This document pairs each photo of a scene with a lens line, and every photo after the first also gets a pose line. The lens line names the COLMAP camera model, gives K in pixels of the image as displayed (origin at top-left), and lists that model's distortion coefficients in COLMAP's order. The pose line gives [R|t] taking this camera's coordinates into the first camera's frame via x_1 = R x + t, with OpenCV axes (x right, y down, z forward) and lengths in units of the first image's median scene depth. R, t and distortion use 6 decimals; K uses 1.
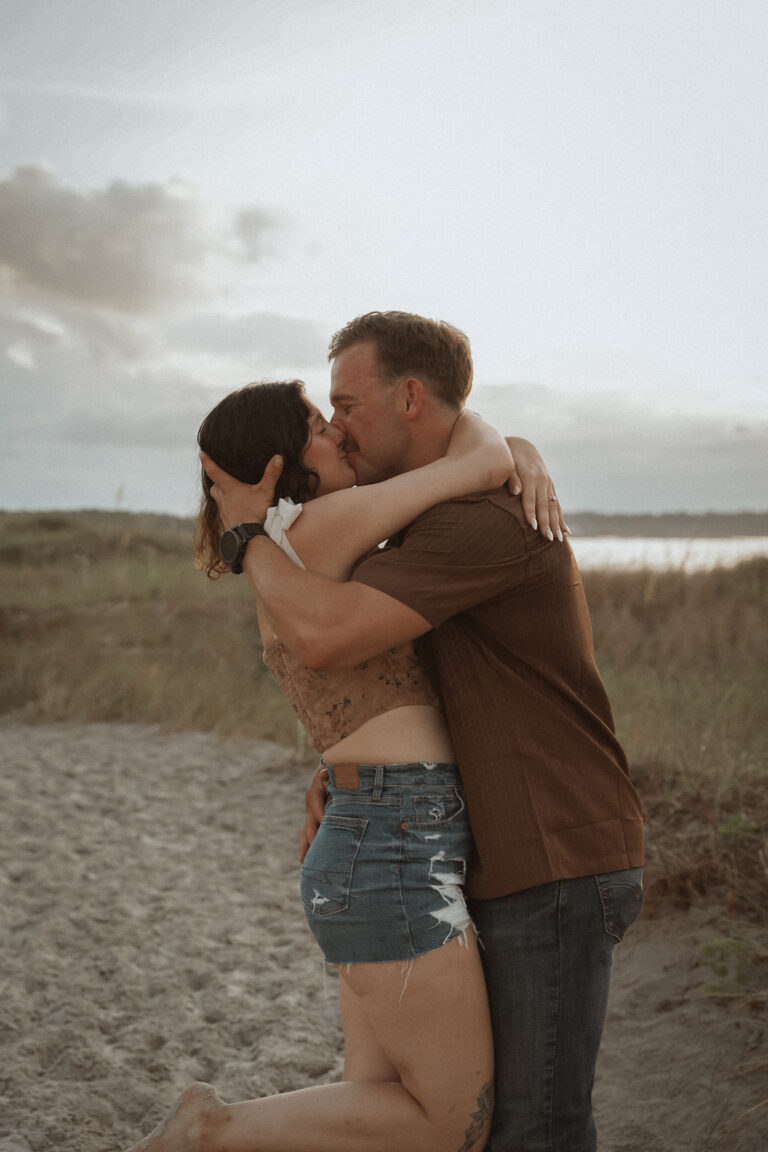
lens RADIAL K [[1707.3, 0, 383.6], [0, 1707.3, 575.3], [0, 0, 1]] dist [-0.020793, 0.000000]
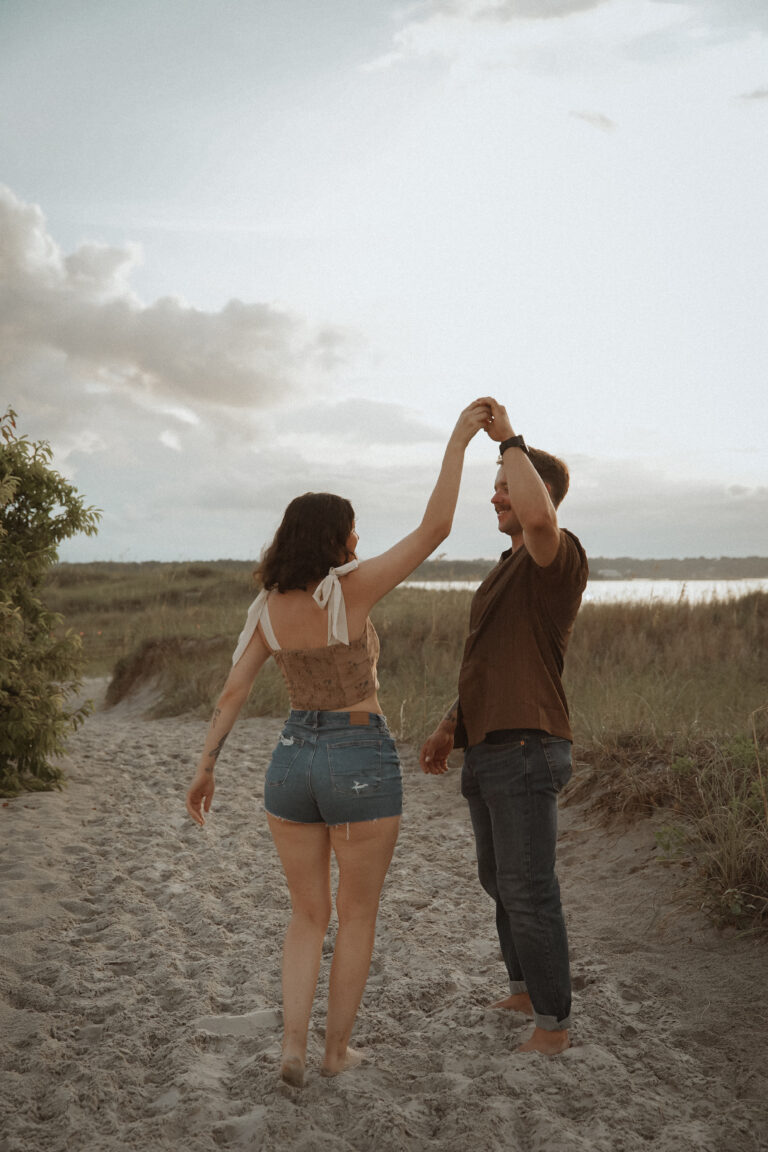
lens RADIAL K [[1434.6, 0, 379.9], [0, 1434.6, 576.6], [0, 0, 1]] dist [-0.201721, 0.000000]
pose [[0.998414, -0.011358, -0.055148, 0.000951], [0.009988, 0.999636, -0.025062, 0.003360], [0.055413, 0.024471, 0.998164, -0.283441]]
